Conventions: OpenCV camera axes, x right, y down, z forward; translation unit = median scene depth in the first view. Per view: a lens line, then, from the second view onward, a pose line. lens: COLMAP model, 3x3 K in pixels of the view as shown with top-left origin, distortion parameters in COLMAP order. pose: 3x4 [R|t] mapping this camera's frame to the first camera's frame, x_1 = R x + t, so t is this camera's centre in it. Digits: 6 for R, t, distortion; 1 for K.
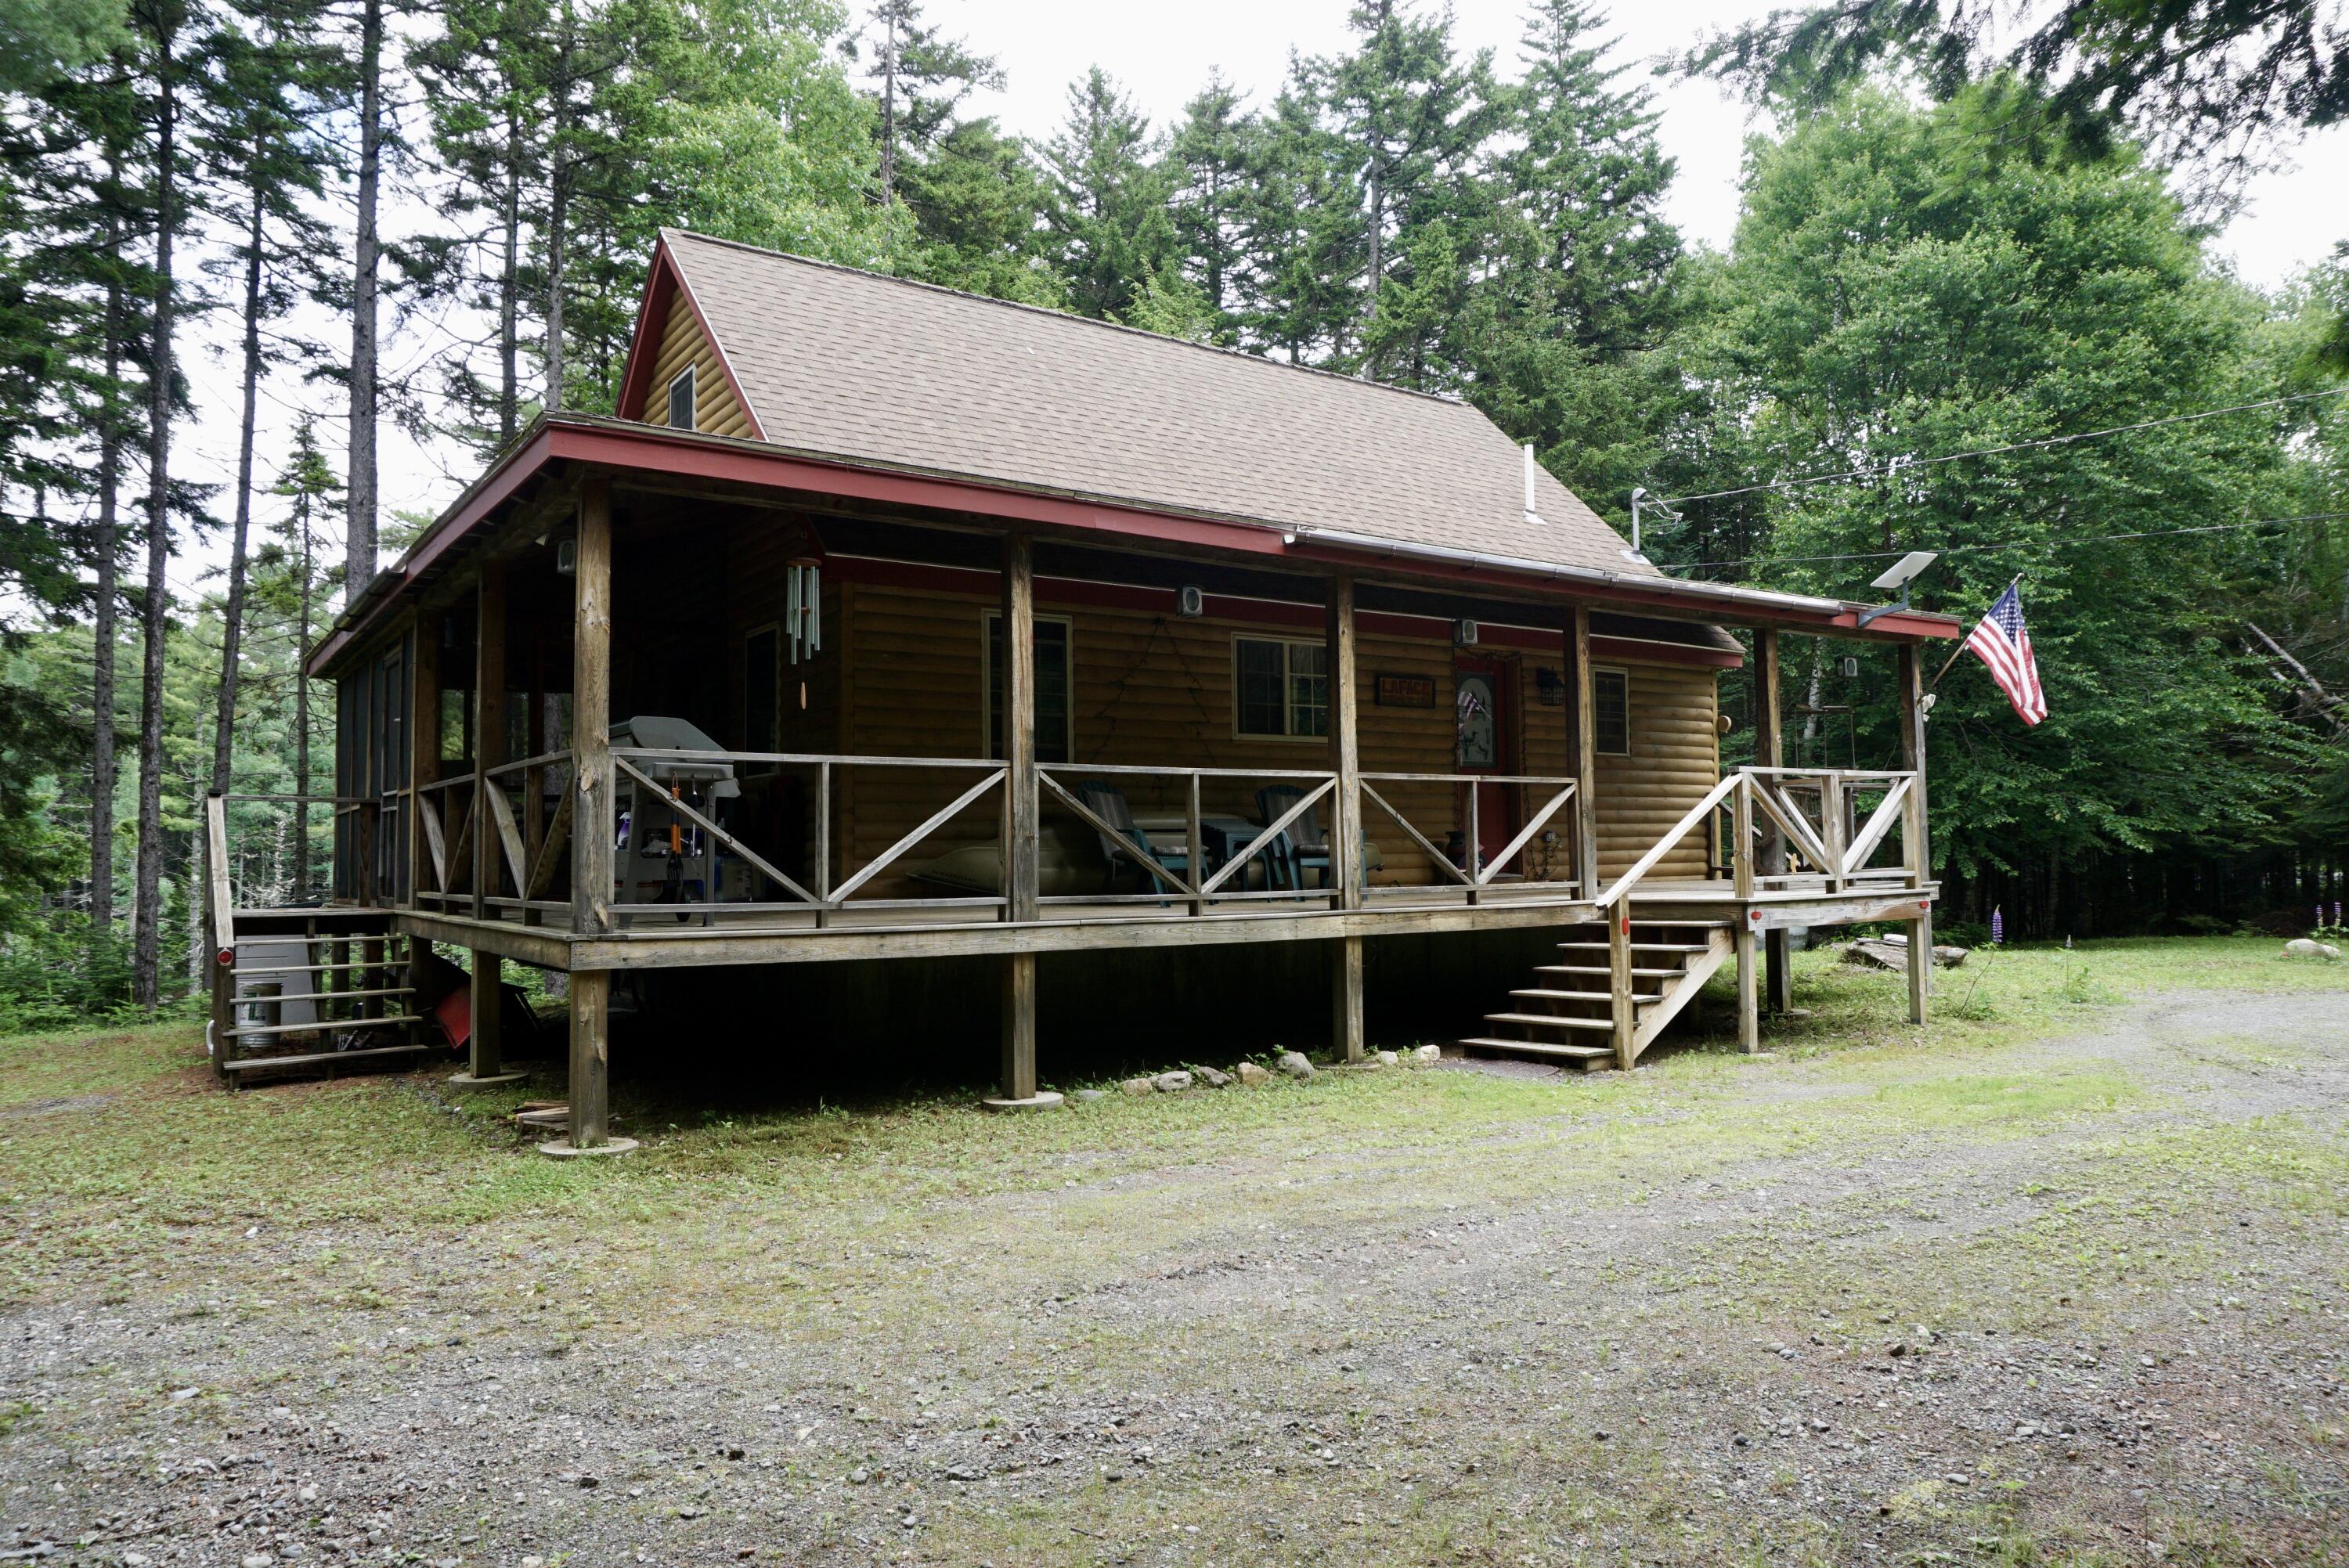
lens RADIAL K [[1588.7, 0, 1151.8], [0, 1588.7, 784.3], [0, 0, 1]] dist [-0.047210, 0.050703]
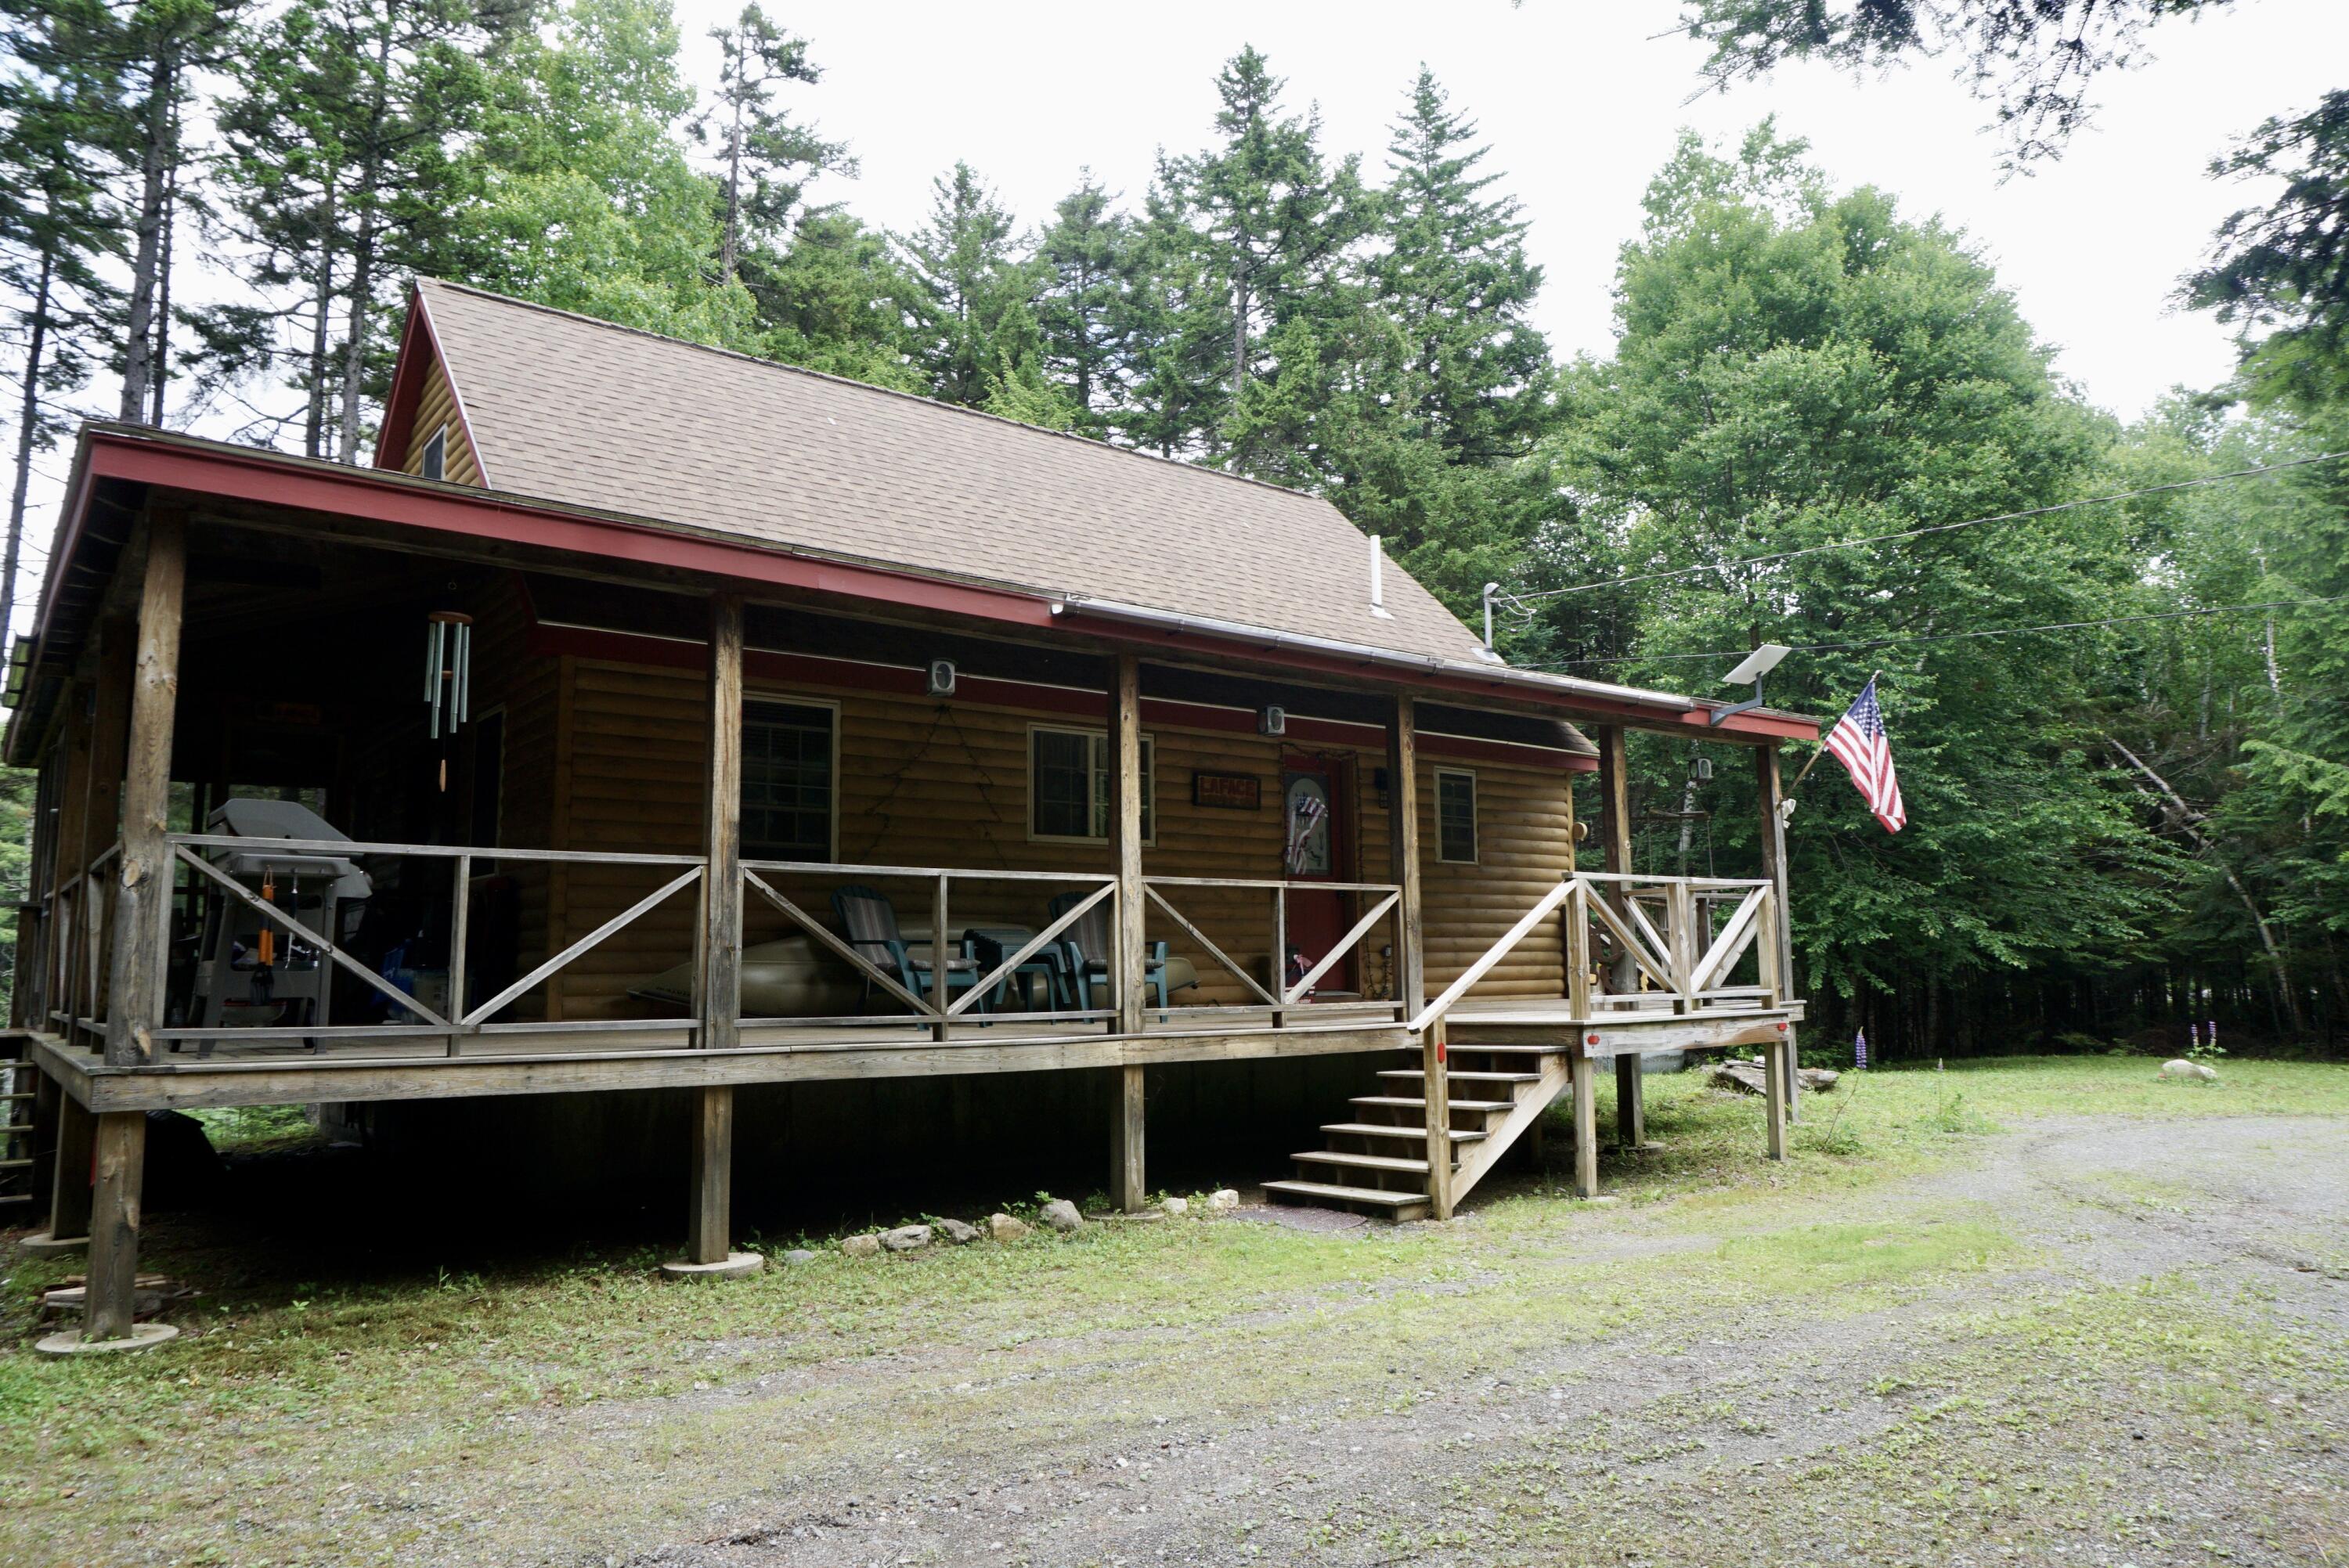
lens RADIAL K [[1588.7, 0, 1150.3], [0, 1588.7, 785.8], [0, 0, 1]] dist [-0.047210, 0.050703]
pose [[0.998269, 0.008902, 0.058142, 0.062786], [-0.004729, 0.997428, -0.071513, 0.004177], [-0.058629, 0.071115, 0.995744, 0.091445]]
